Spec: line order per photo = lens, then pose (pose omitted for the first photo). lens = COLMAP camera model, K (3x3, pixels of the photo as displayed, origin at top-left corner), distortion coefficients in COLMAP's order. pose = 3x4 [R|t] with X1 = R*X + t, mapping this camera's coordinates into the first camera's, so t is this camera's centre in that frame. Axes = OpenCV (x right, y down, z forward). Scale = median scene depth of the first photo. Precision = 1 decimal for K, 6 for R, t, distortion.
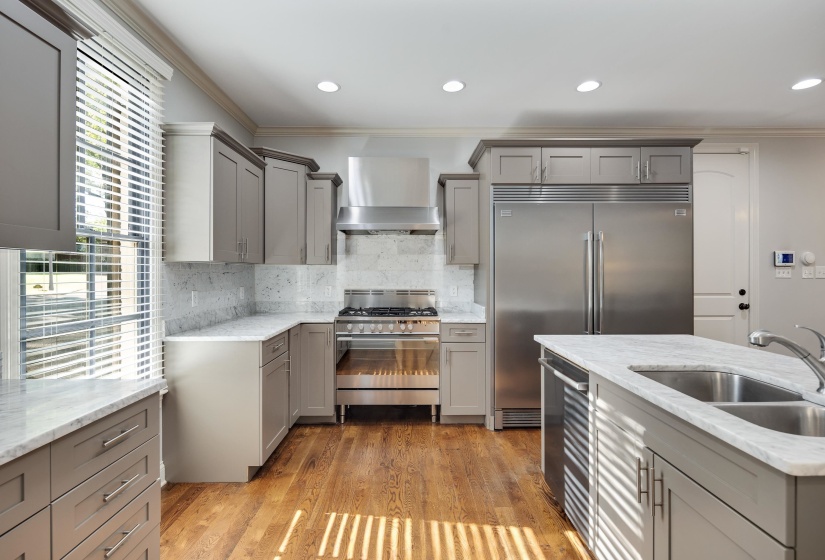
lens RADIAL K [[395.7, 0, 412.5], [0, 395.7, 280.0], [0, 0, 1]] dist [0.001688, -0.009905]
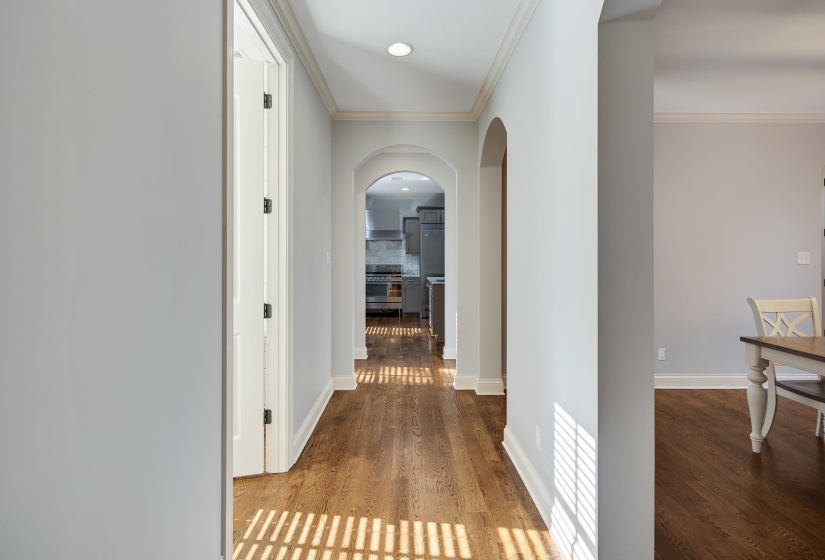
lens RADIAL K [[395.7, 0, 412.5], [0, 395.7, 280.0], [0, 0, 1]] dist [0.001688, -0.009905]
pose [[0.999973, 0.003095, 0.006624, 0.109190], [-0.003360, 0.999178, 0.040408, 0.022065], [-0.006494, -0.040429, 0.999161, -1.419834]]
